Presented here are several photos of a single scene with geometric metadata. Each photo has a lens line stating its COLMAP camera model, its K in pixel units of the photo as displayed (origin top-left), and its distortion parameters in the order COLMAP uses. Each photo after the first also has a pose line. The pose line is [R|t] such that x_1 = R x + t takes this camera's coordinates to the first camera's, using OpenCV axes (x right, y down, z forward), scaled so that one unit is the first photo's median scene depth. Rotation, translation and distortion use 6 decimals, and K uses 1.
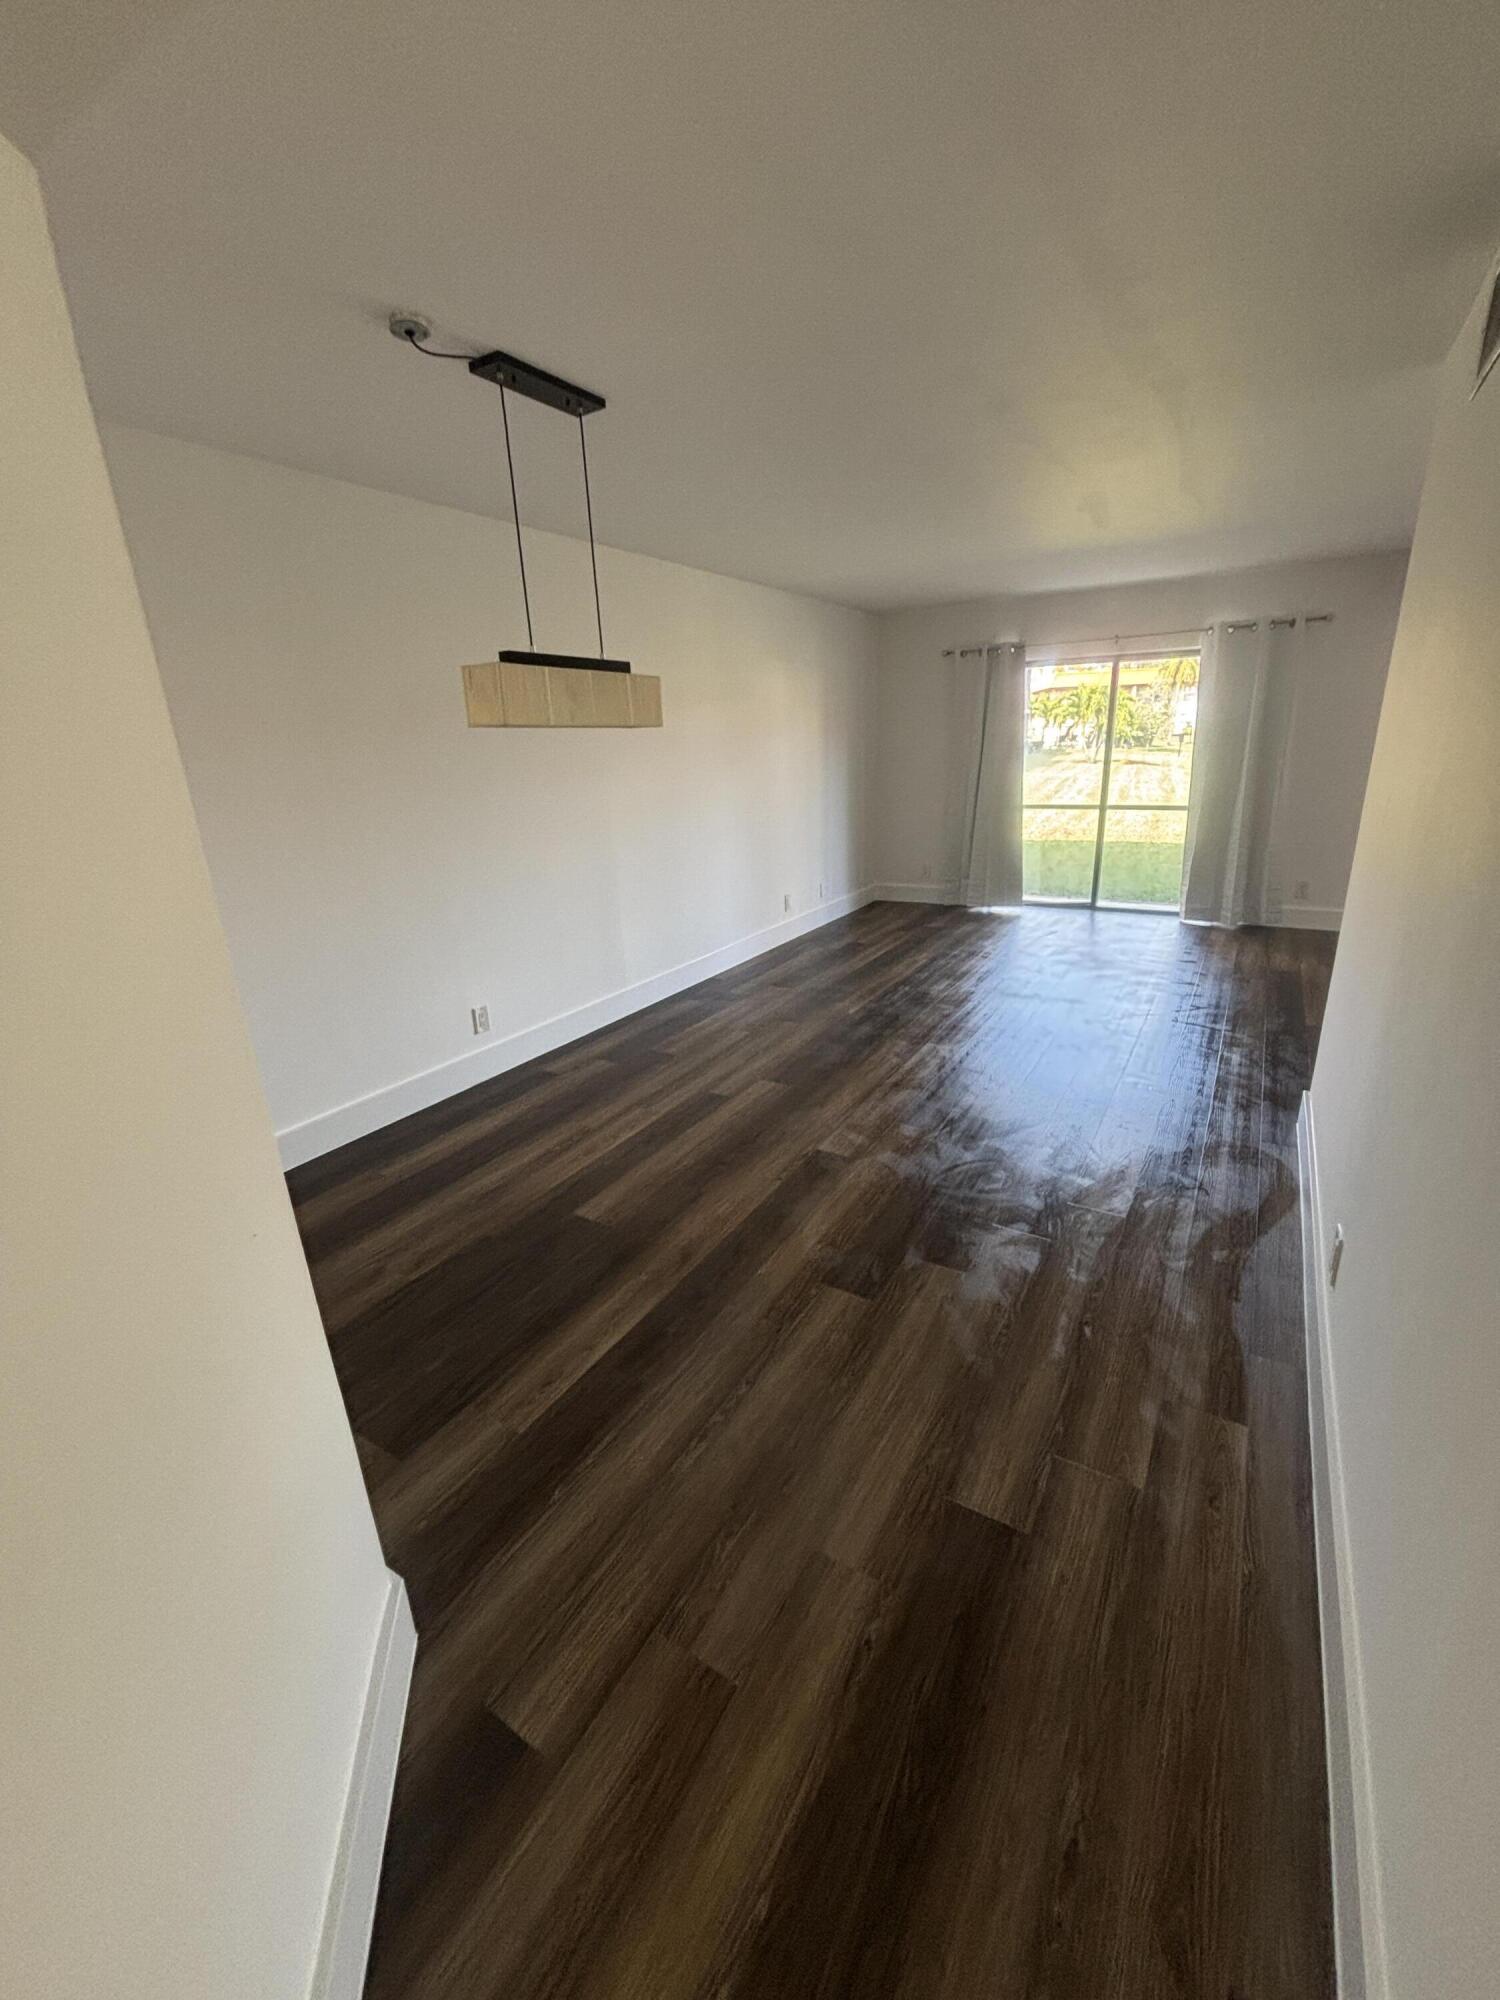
lens RADIAL K [[804.4, 0, 754.0], [0, 804.4, 1000.0], [0, 0, 1]] dist [0.004348, -0.000359]
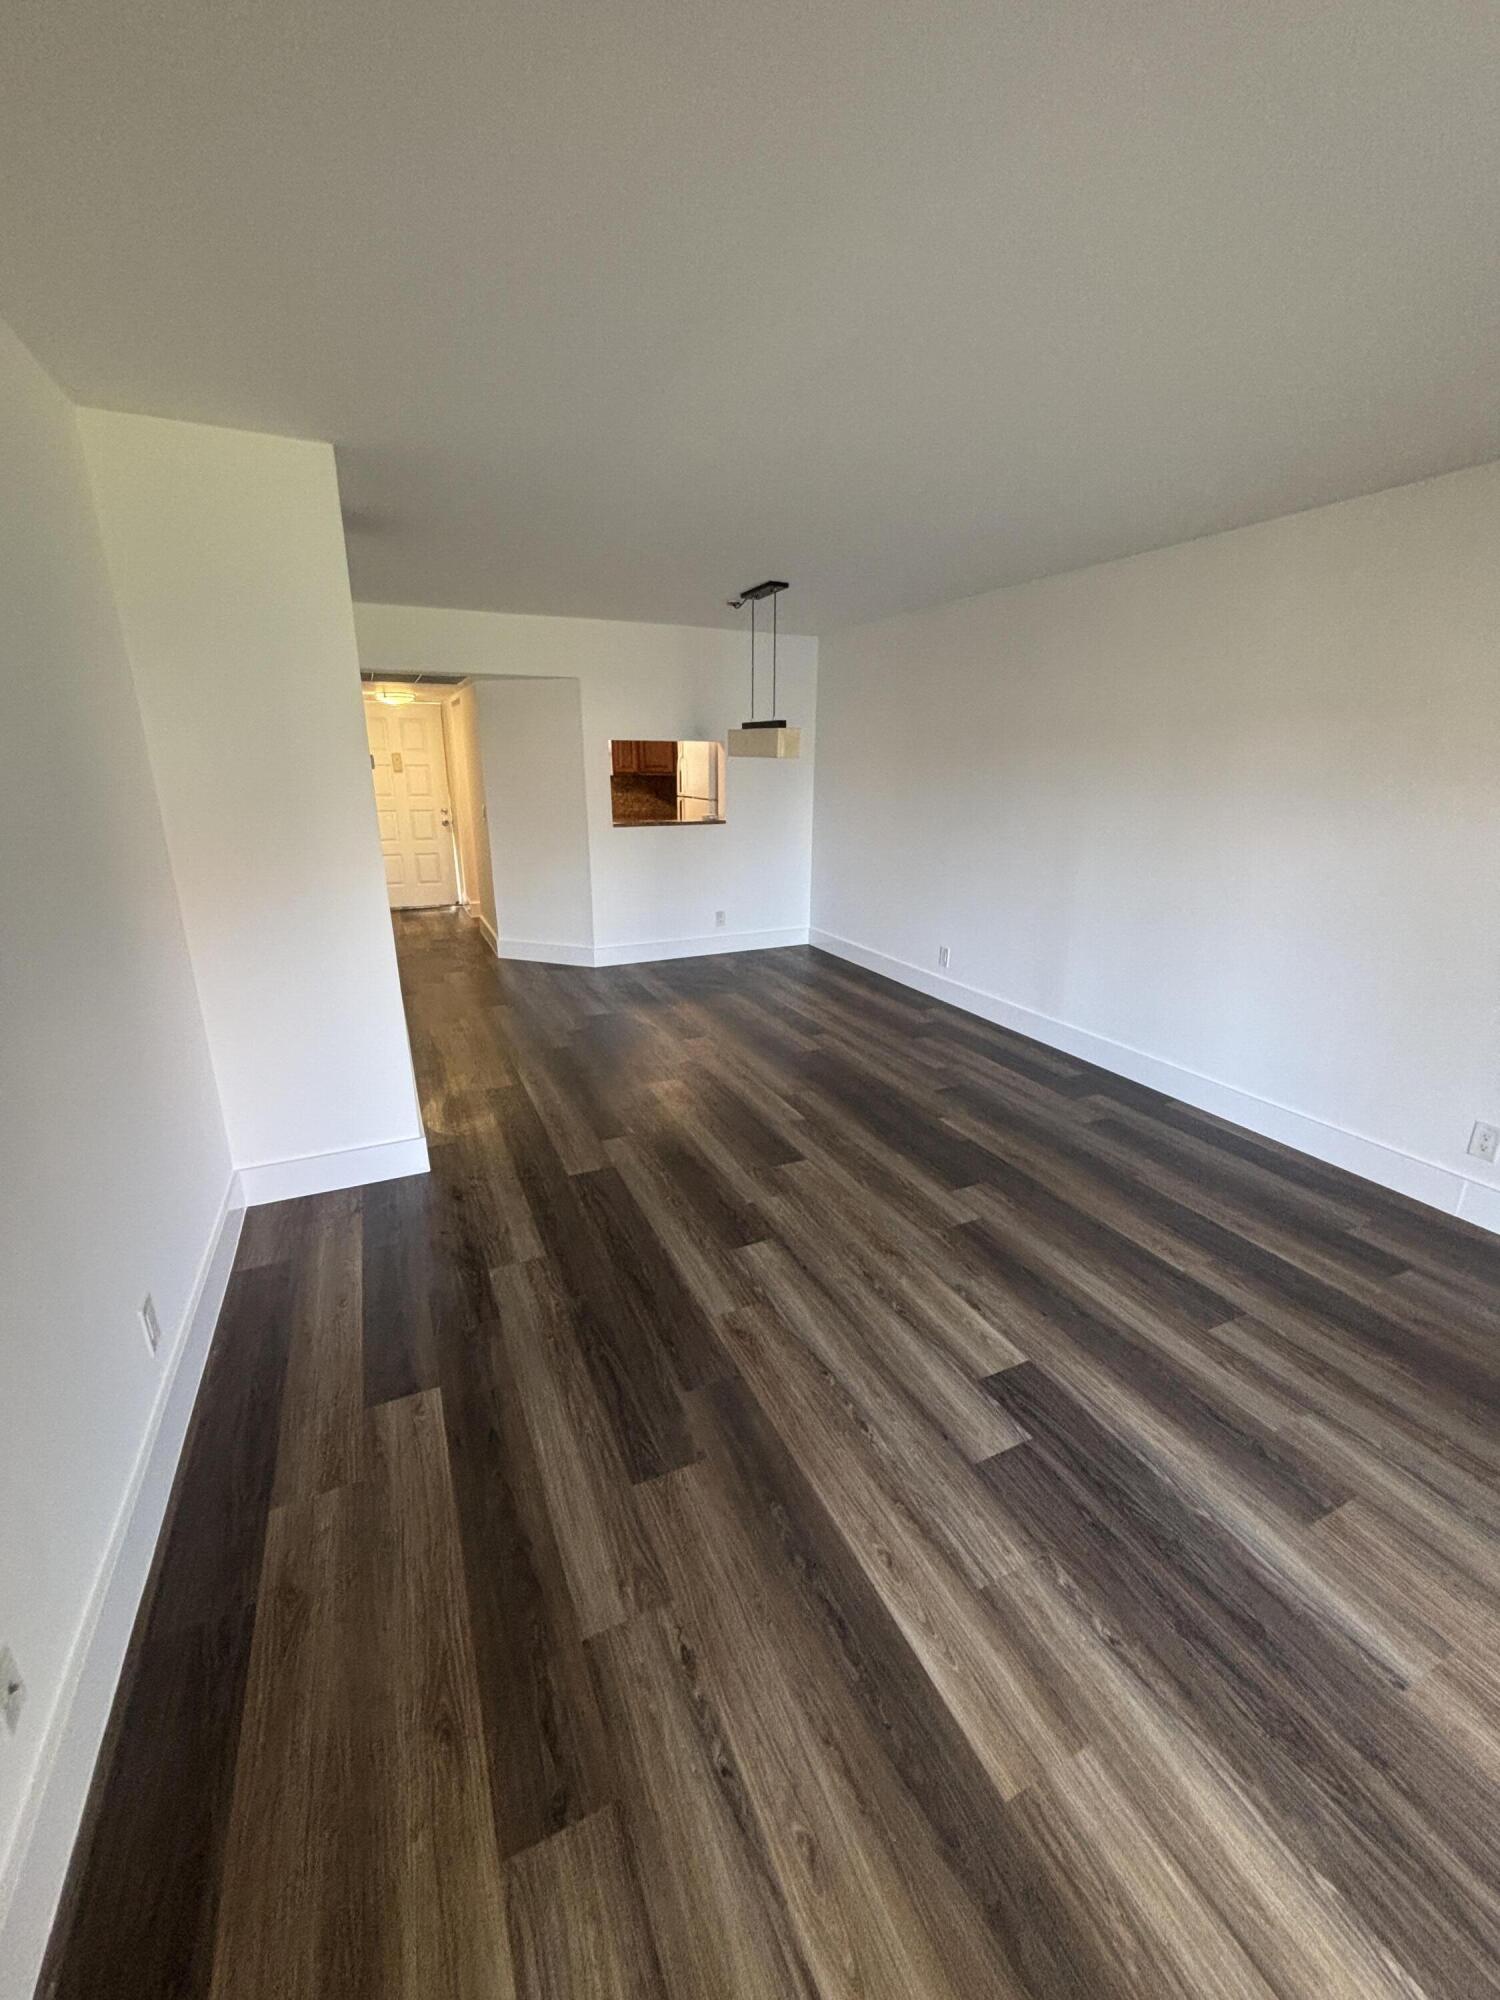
lens RADIAL K [[804.4, 0, 754.8], [0, 804.4, 994.9], [0, 0, 1]] dist [0.004348, -0.000359]
pose [[-0.552952, 0.276511, -0.785994, 0.902411], [-0.234759, 0.853409, 0.465383, -0.461584], [0.799458, 0.441853, -0.406981, 1.249285]]
